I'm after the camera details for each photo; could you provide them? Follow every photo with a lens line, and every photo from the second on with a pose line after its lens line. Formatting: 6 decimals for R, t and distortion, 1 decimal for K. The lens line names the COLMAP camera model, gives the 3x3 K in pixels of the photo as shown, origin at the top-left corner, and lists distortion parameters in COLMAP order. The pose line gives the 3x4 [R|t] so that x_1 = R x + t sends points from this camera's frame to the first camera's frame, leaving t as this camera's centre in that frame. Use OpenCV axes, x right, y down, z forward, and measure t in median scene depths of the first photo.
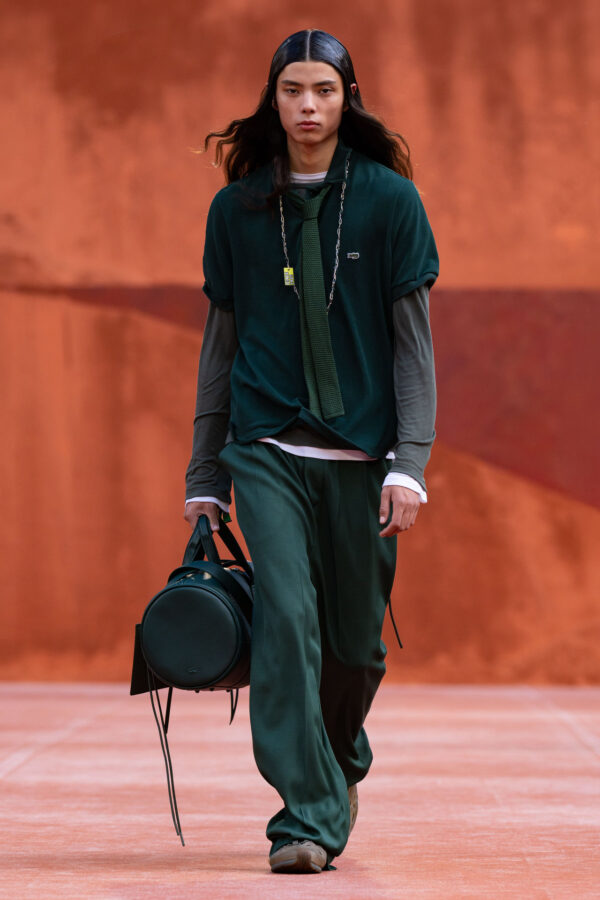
lens RADIAL K [[5090.3, 0, 302.3], [0, 5090.3, 446.8], [0, 0, 1]] dist [0.193006, 0.000000]
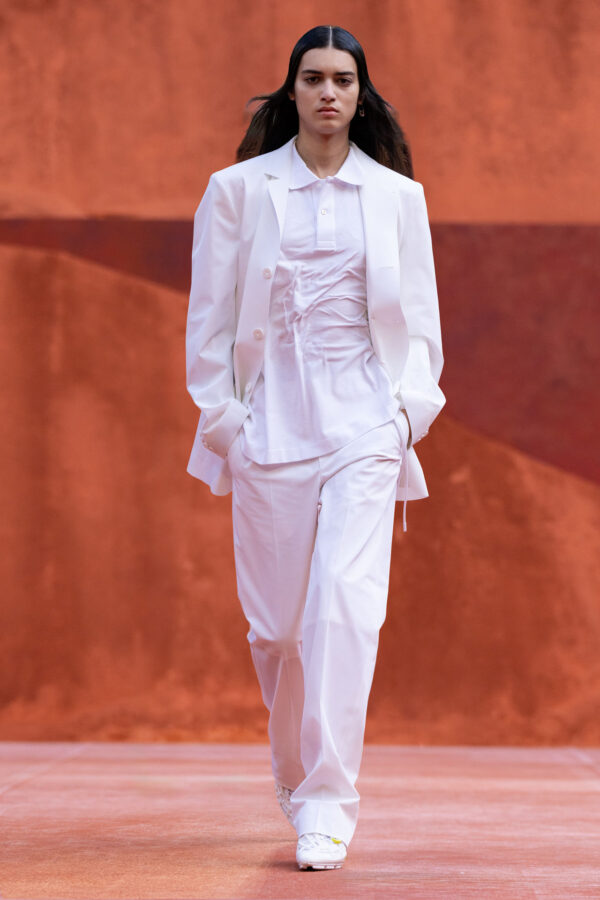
lens RADIAL K [[5090.3, 0, 303.6], [0, 5090.3, 452.6], [0, 0, 1]] dist [0.193006, 0.000000]
pose [[0.999976, 0.004044, -0.005638, 0.007285], [-0.004062, 0.999987, -0.003225, 0.005693], [0.005625, 0.003247, 0.999979, 0.238506]]
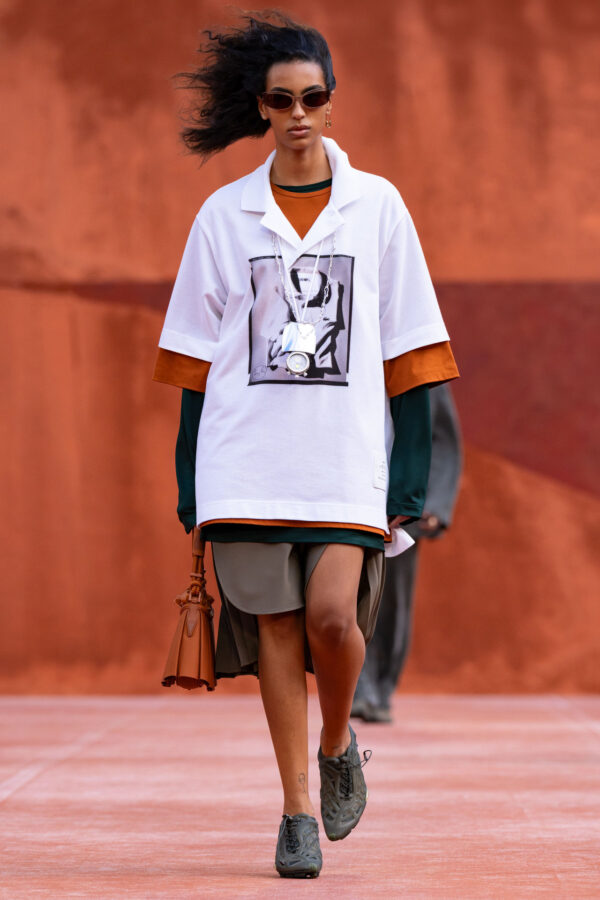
lens RADIAL K [[5090.3, 0, 293.1], [0, 5090.3, 445.0], [0, 0, 1]] dist [0.193006, 0.000000]
pose [[0.999968, -0.007837, 0.001592, -0.006699], [0.007842, 0.999965, -0.003078, 0.002397], [-0.001568, 0.003091, 0.999994, 0.040260]]
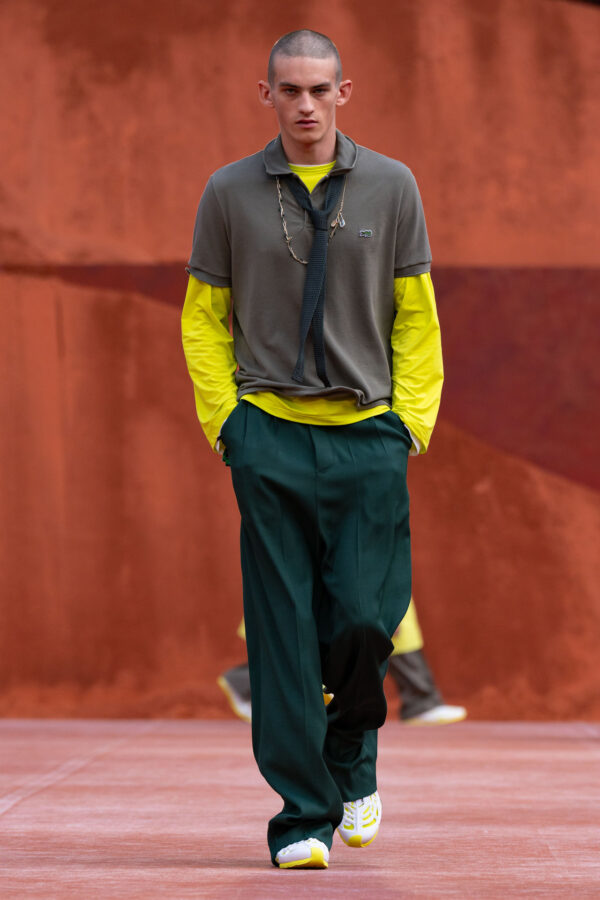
lens RADIAL K [[5090.3, 0, 299.3], [0, 5090.3, 455.8], [0, 0, 1]] dist [0.193006, 0.000000]
pose [[0.999998, -0.000759, 0.001762, -0.006606], [0.000762, 0.999998, -0.001664, 0.002784], [-0.001761, 0.001665, 0.999997, 0.124870]]
